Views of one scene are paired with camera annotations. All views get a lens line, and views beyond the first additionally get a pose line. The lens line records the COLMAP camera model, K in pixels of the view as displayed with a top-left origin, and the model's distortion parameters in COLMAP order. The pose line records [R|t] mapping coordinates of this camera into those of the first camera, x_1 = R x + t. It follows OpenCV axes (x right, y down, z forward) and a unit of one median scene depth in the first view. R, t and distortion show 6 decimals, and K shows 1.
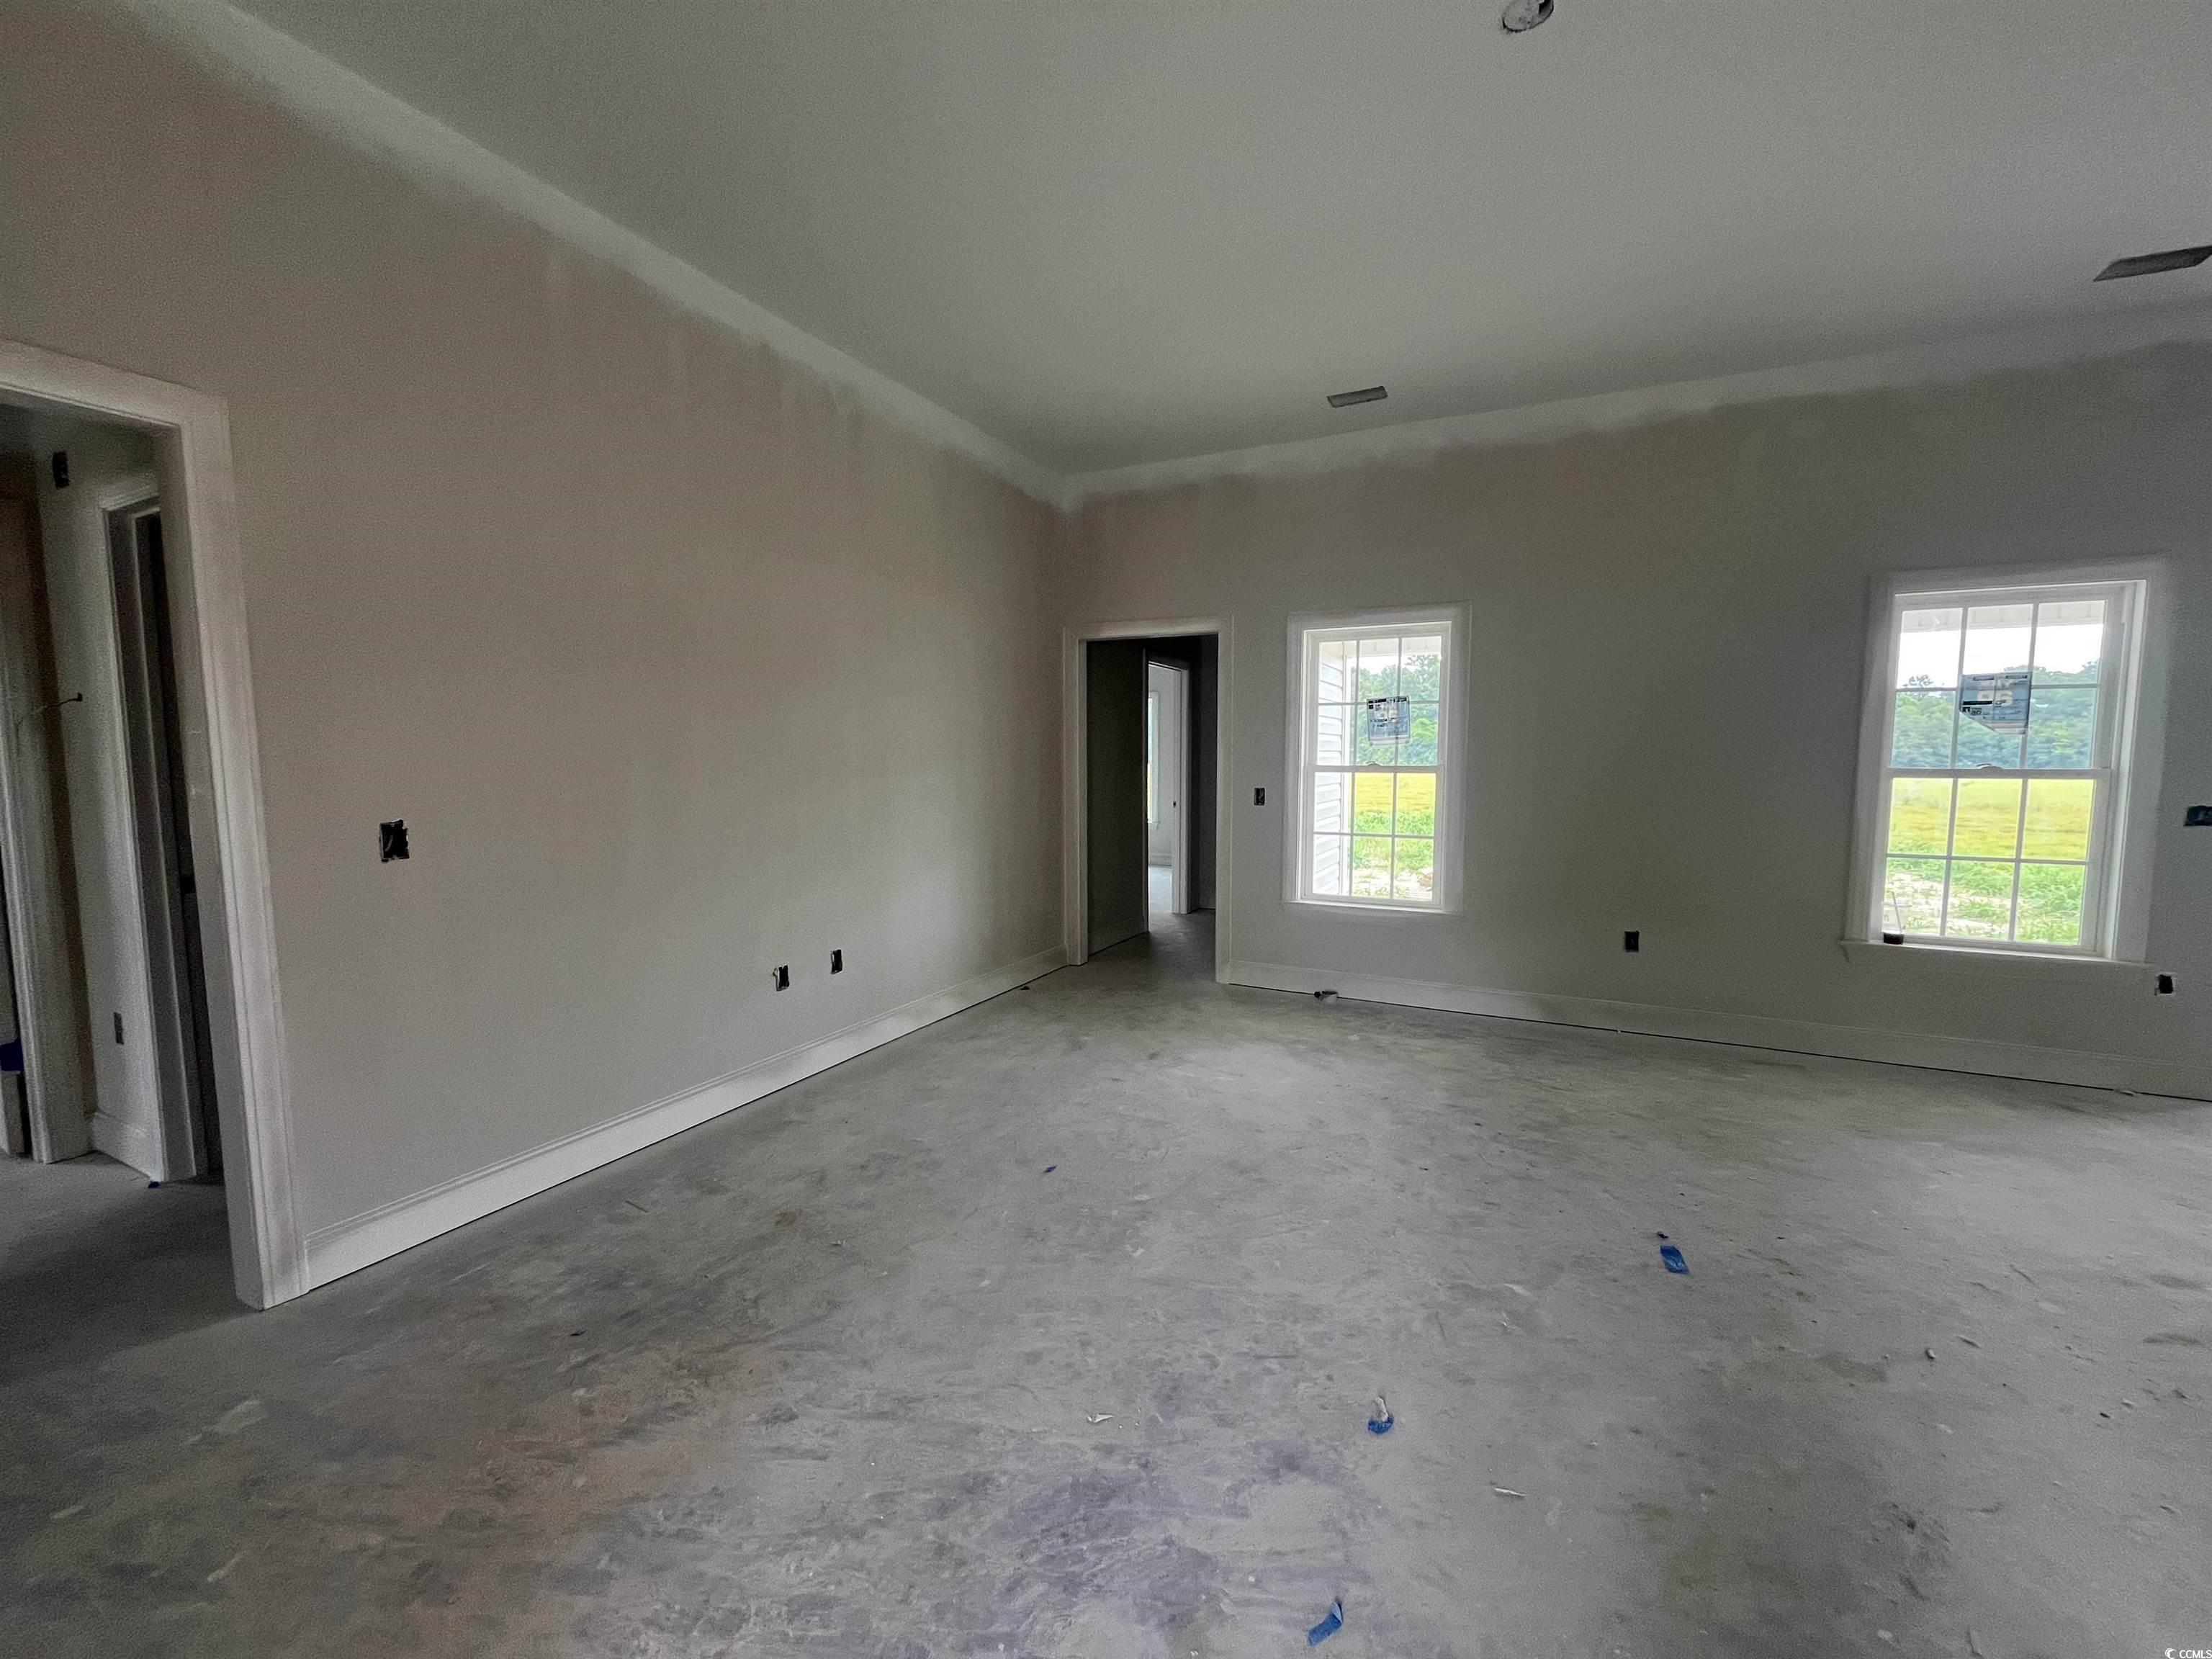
lens RADIAL K [[892.2, 0, 1105.0], [0, 892.2, 832.6], [0, 0, 1]] dist [-0.004838, 0.000291]
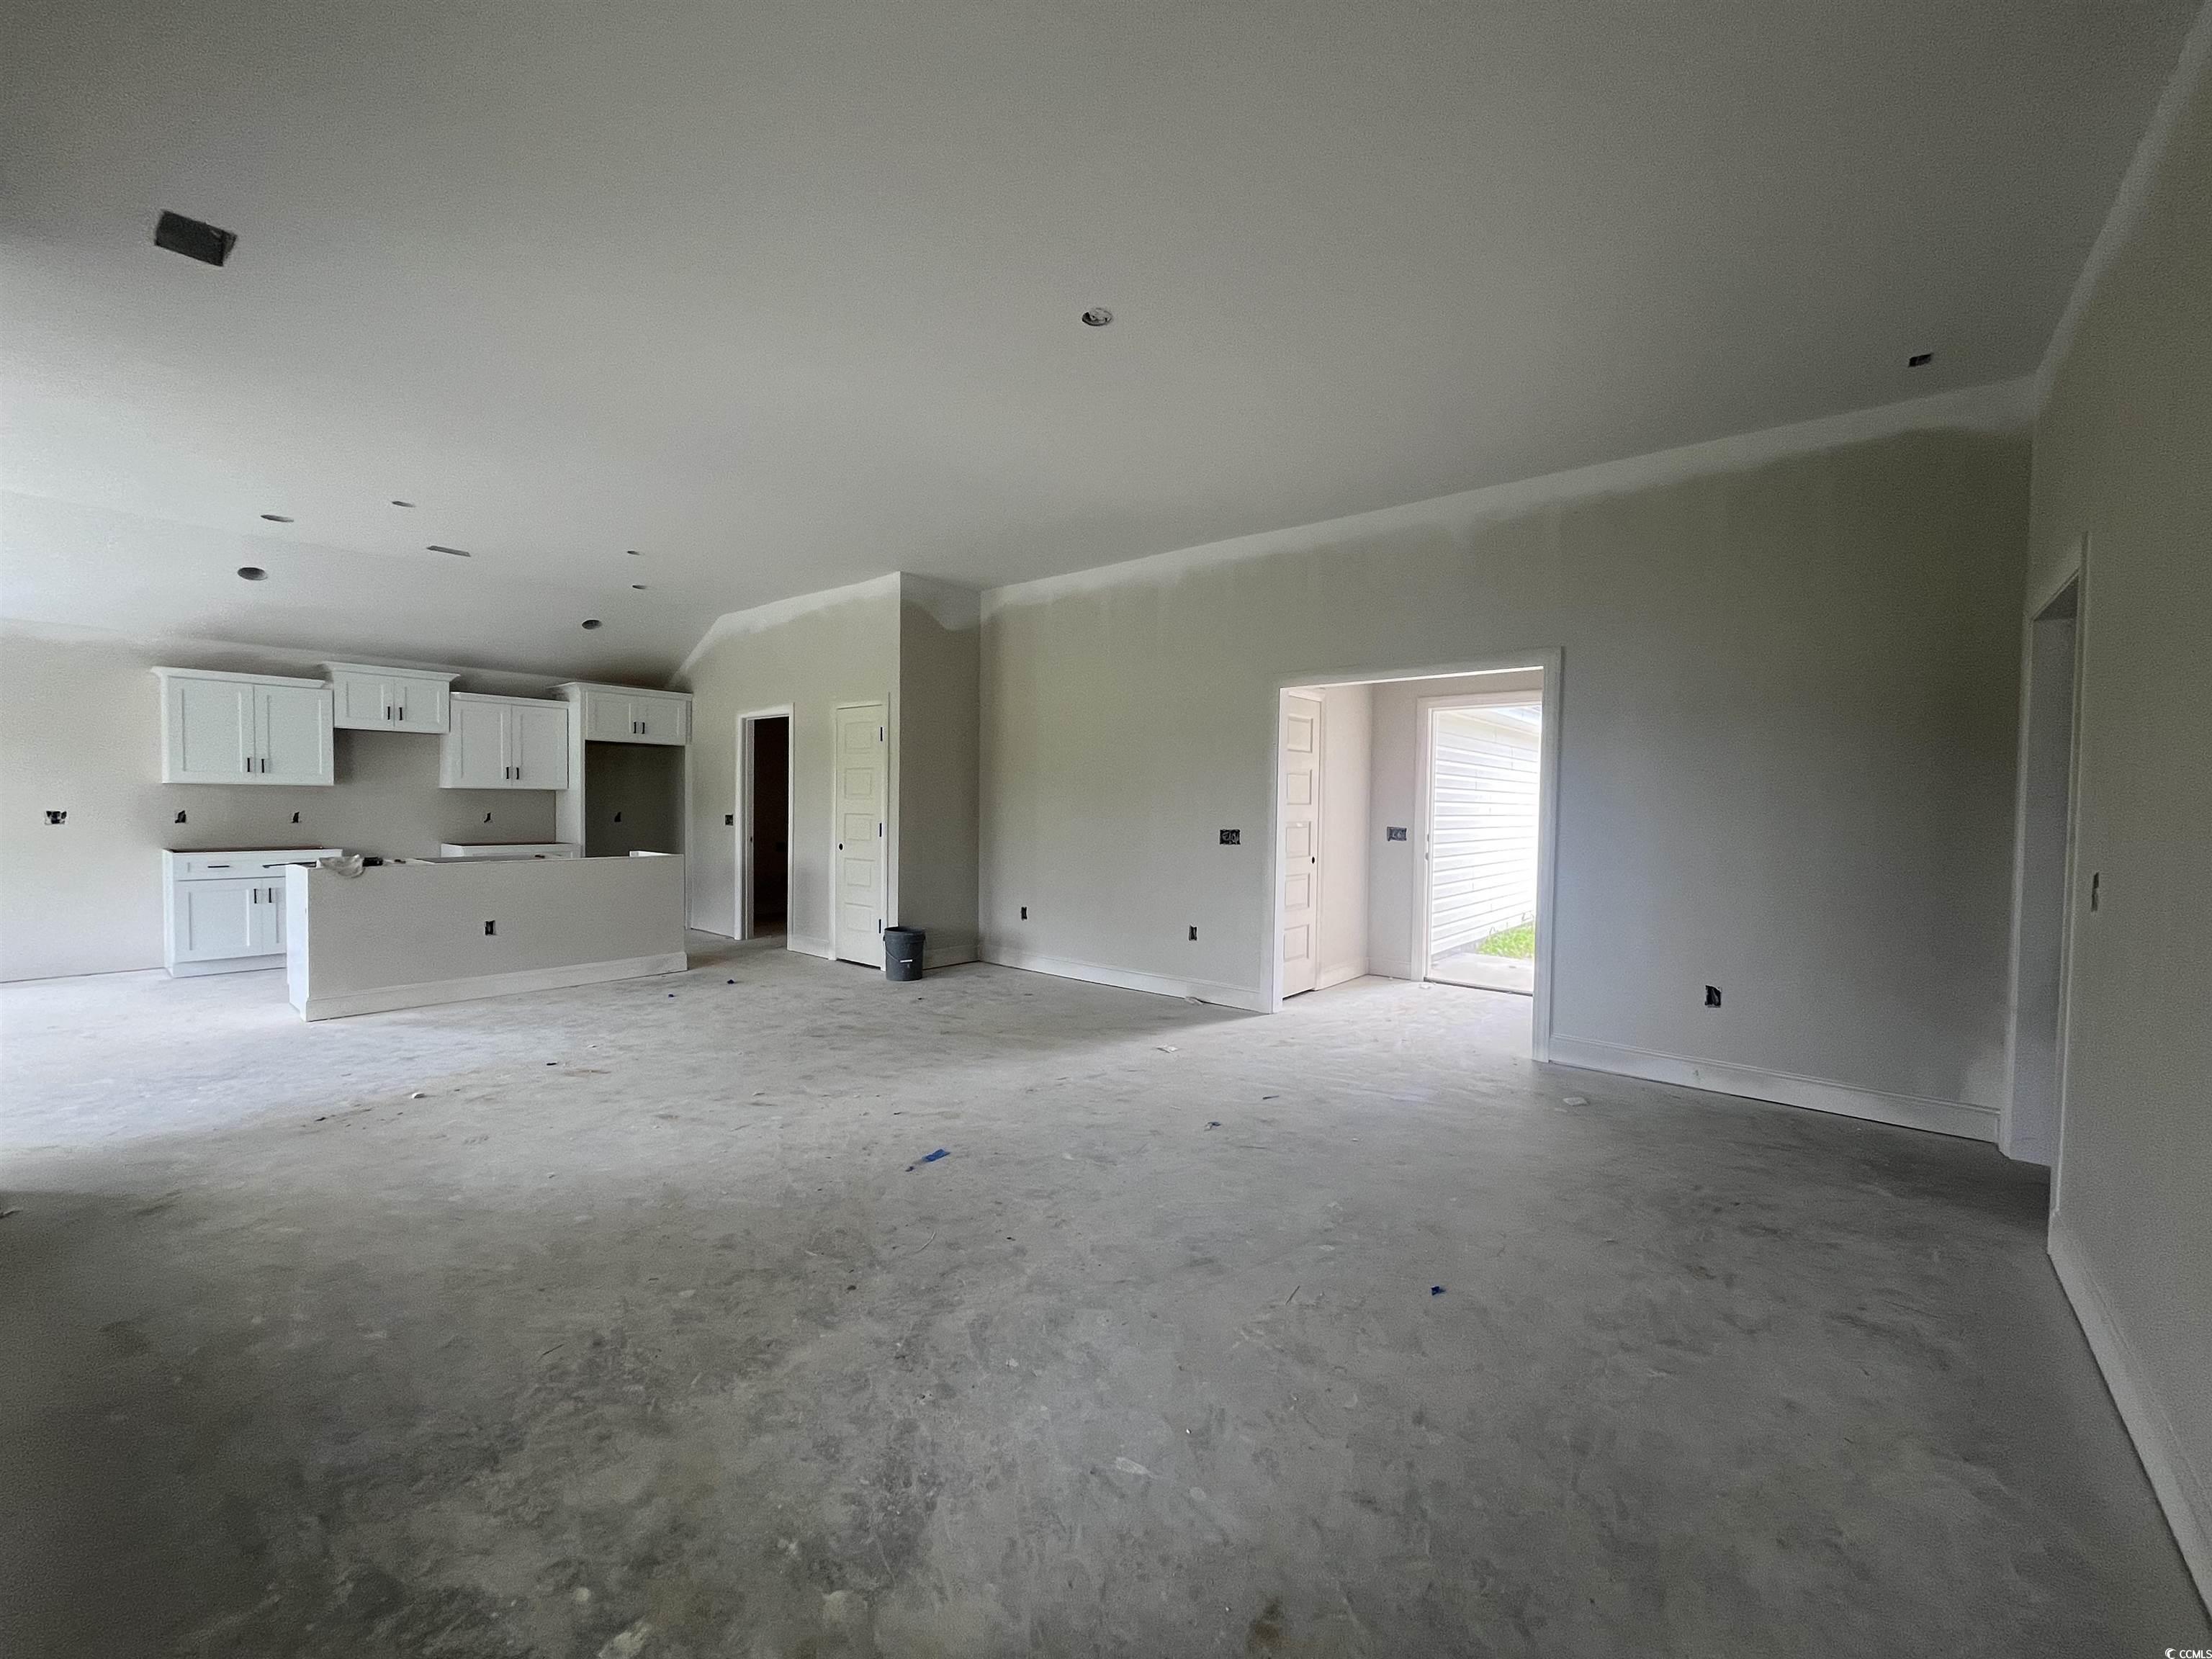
lens RADIAL K [[892.2, 0, 1106.7], [0, 892.2, 834.4], [0, 0, 1]] dist [-0.004838, 0.000291]
pose [[-0.973449, -0.022065, 0.227840, 0.050444], [0.005548, 0.992777, 0.119850, -0.126289], [-0.228838, 0.117931, -0.966295, 1.537141]]
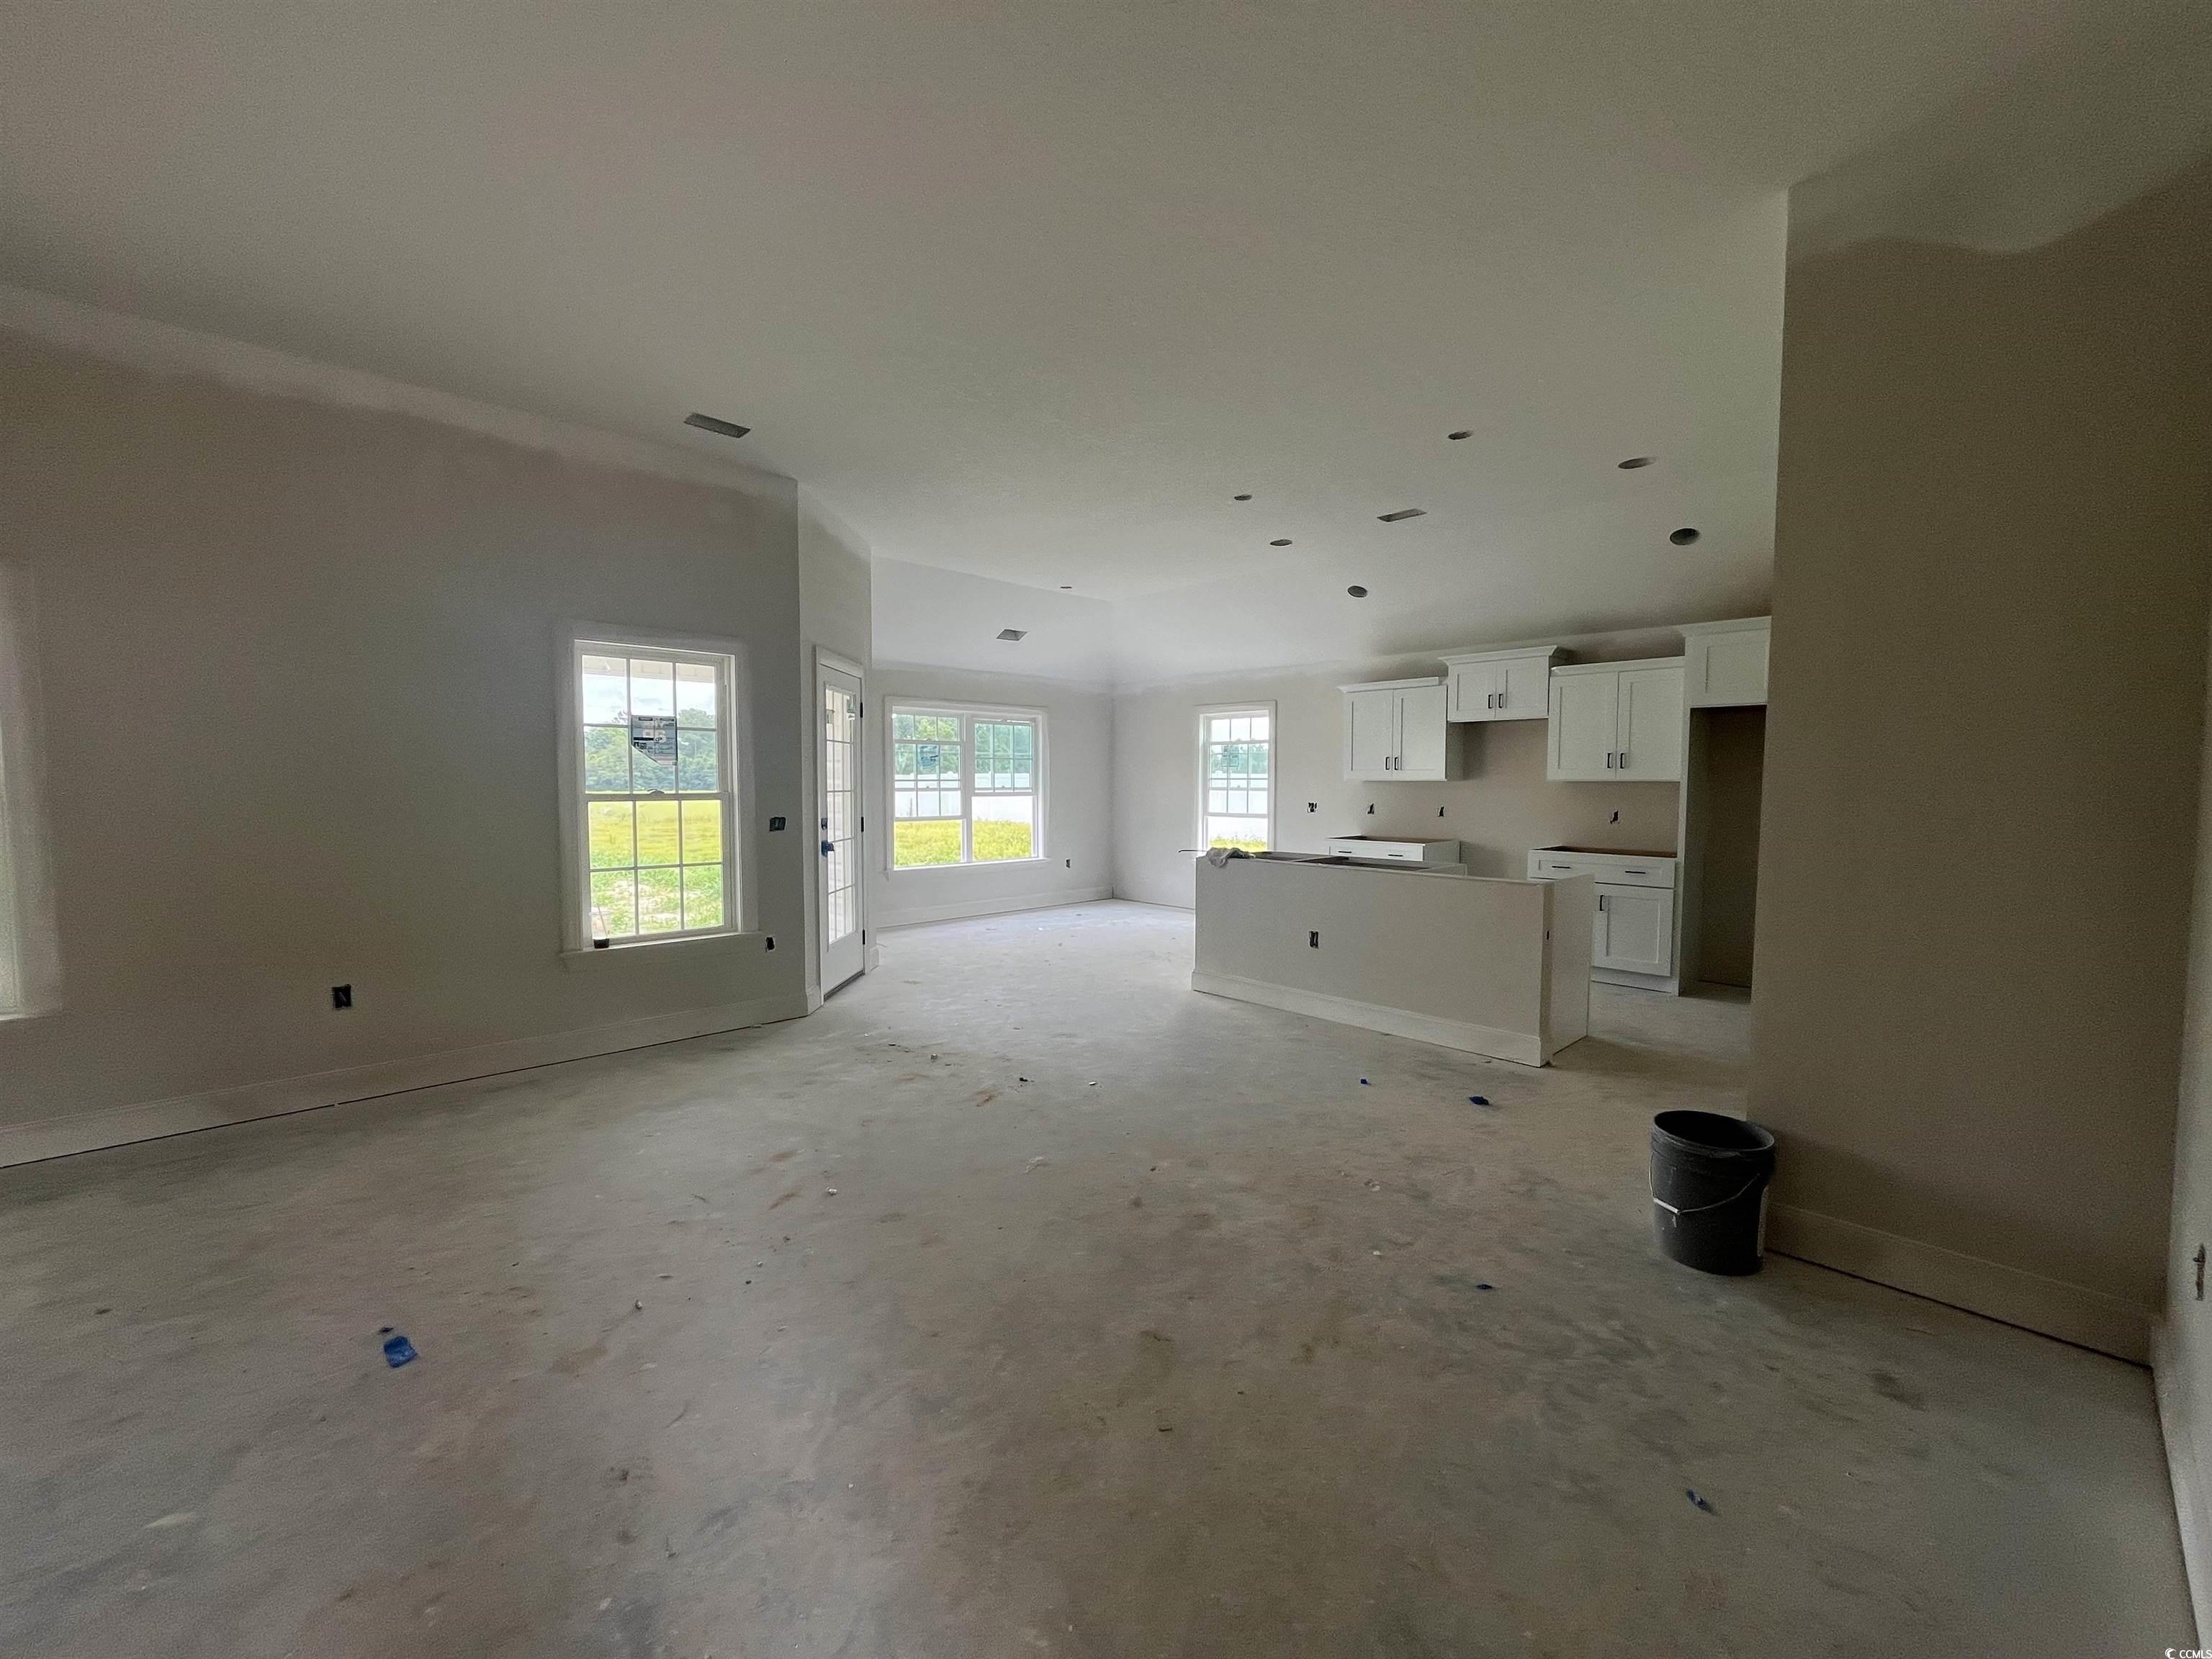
lens RADIAL K [[892.2, 0, 1108.1], [0, 892.2, 832.6], [0, 0, 1]] dist [-0.004838, 0.000291]
pose [[0.334814, -0.054510, 0.940706, 0.047875], [0.078944, 0.996438, 0.029642, -0.005068], [-0.938971, 0.064339, 0.337925, -0.000022]]
